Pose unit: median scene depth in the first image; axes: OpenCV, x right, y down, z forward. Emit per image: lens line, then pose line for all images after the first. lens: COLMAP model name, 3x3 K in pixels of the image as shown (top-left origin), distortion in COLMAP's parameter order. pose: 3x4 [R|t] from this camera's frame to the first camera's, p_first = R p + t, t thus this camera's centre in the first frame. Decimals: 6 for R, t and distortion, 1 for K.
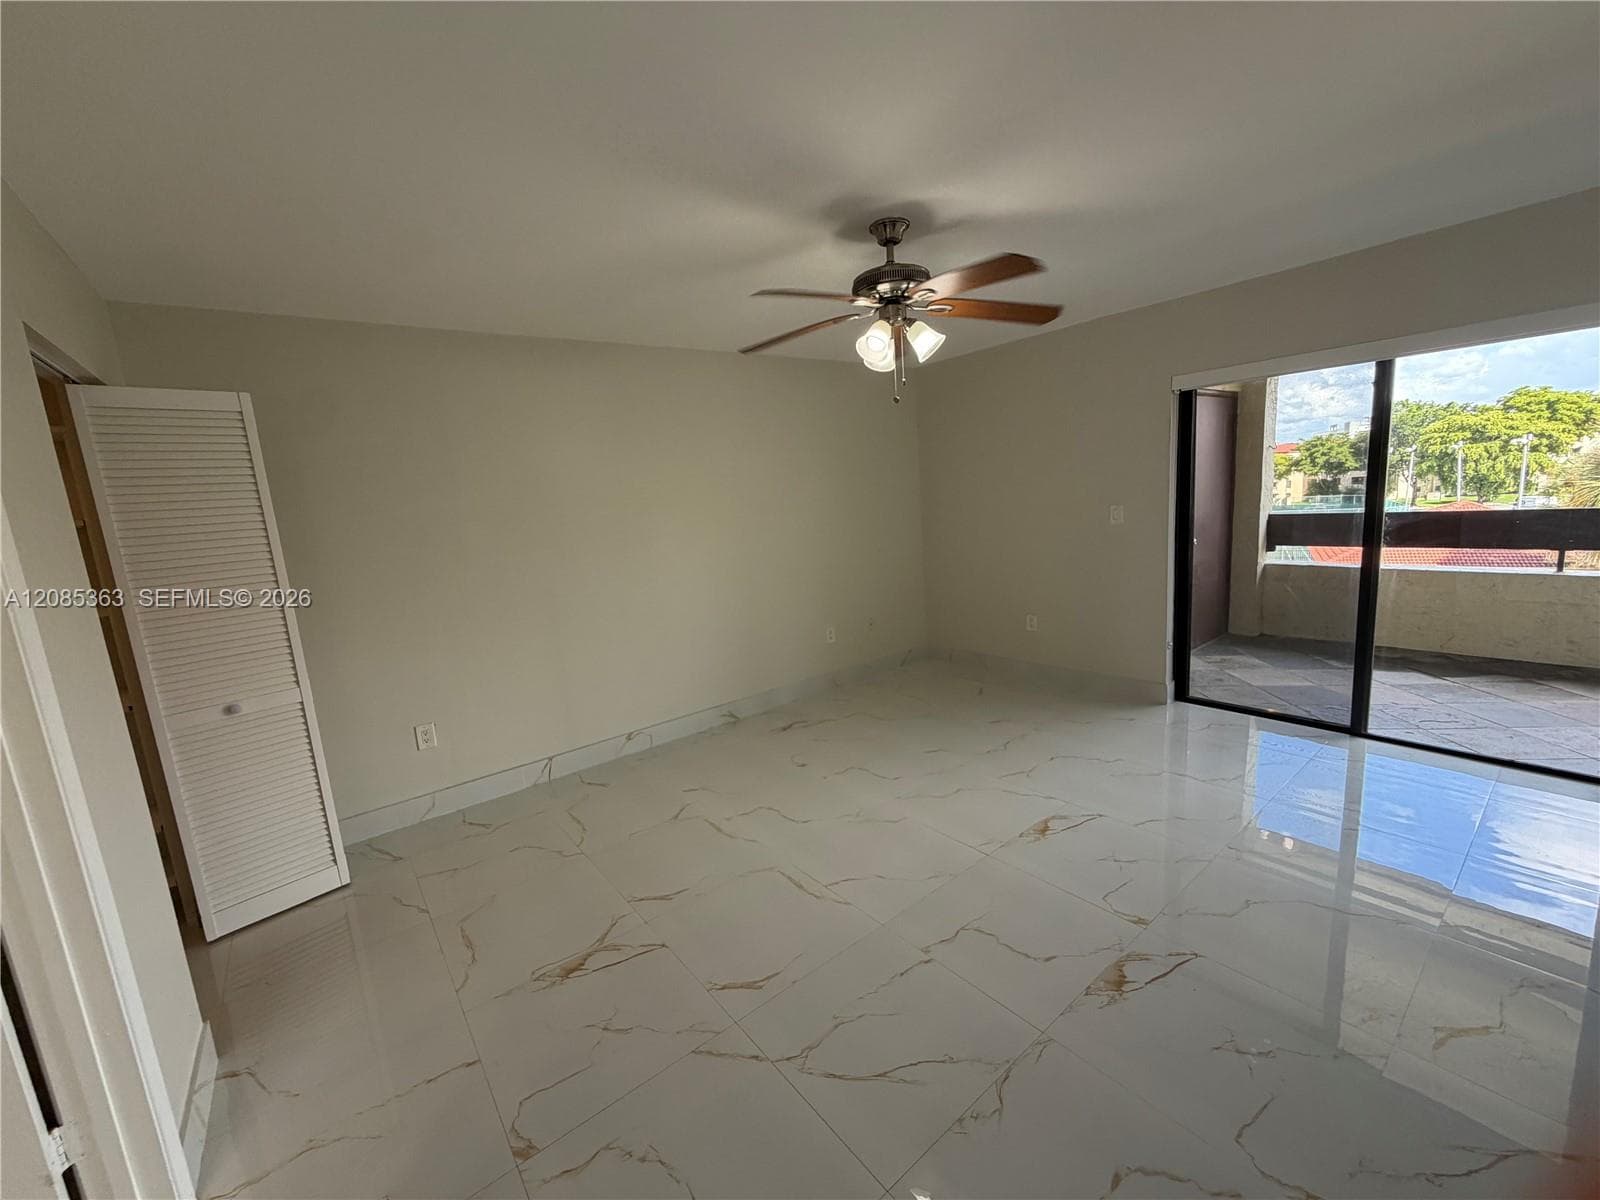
lens RADIAL K [[633.5, 0, 793.4], [0, 633.5, 600.0], [0, 0, 1]] dist [-0.001030, -0.000077]
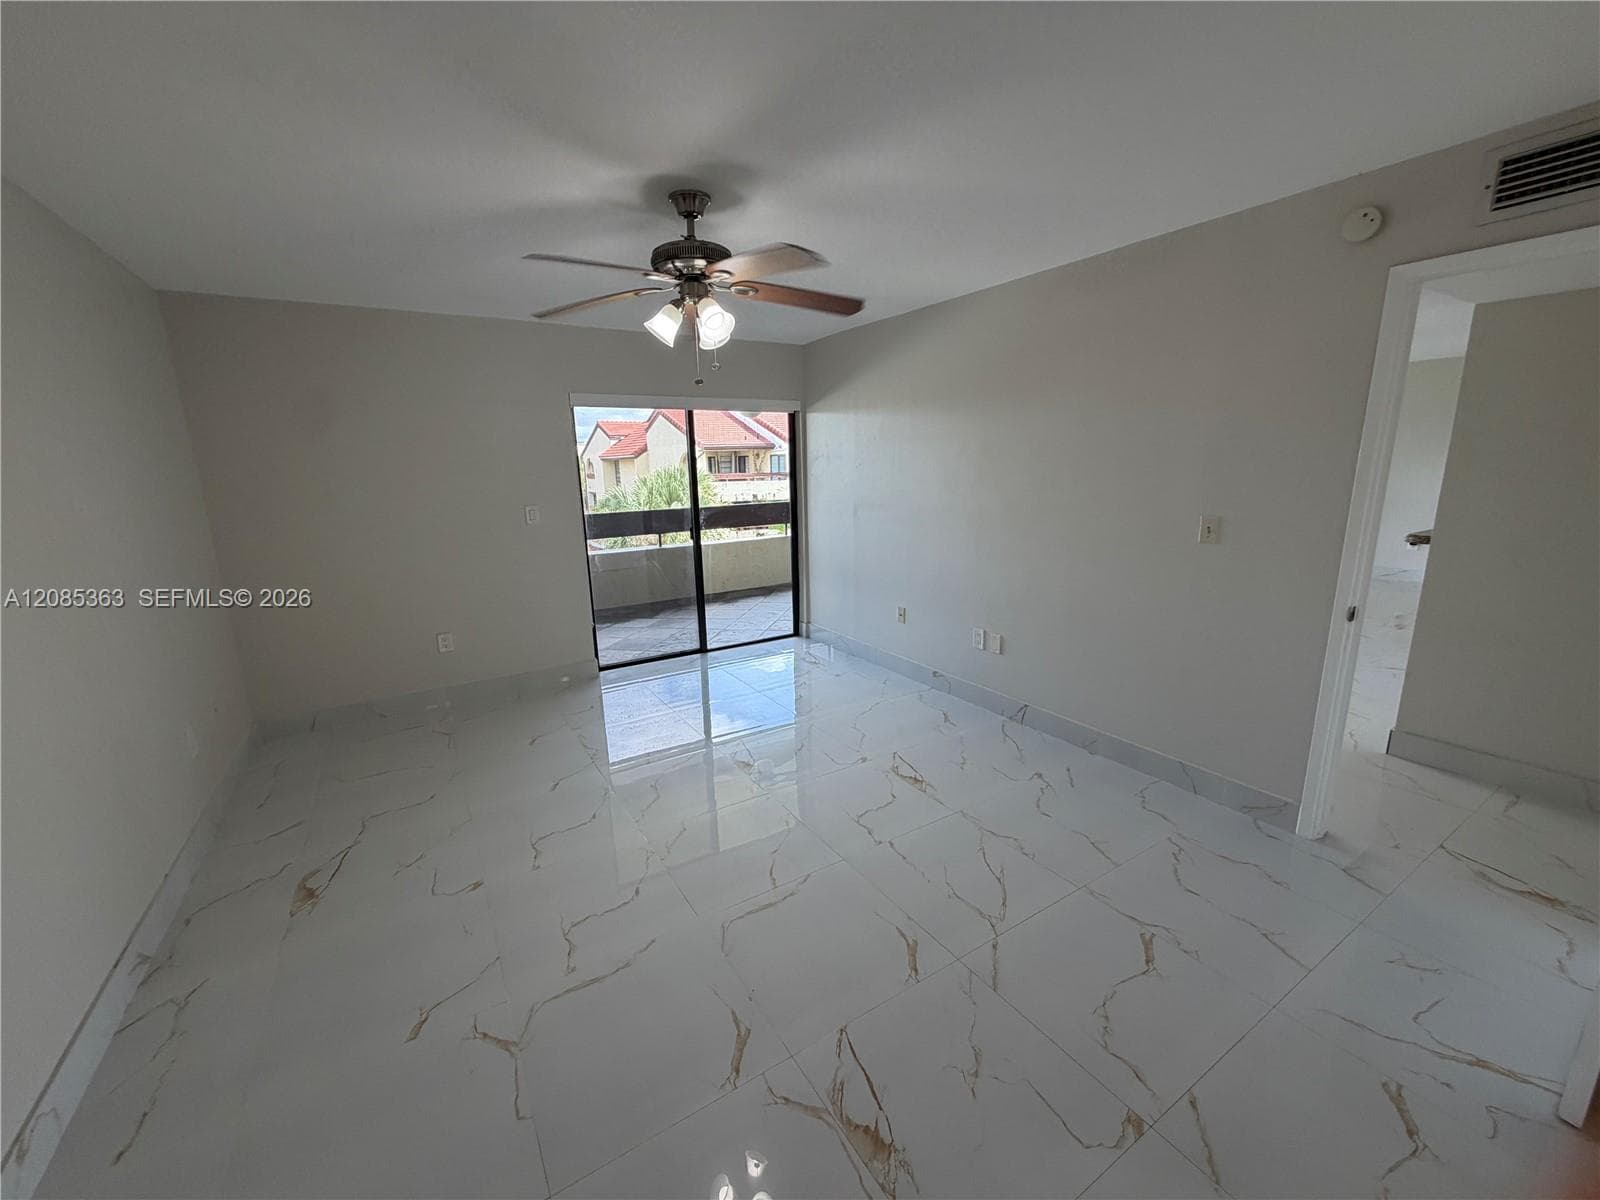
lens RADIAL K [[633.5, 0, 789.9], [0, 633.5, 604.8], [0, 0, 1]] dist [-0.001030, -0.000077]
pose [[0.119229, -0.149370, 0.981567, -0.616759], [0.179282, 0.975607, 0.126686, -0.061478], [-0.976546, 0.160873, 0.143100, 0.581189]]
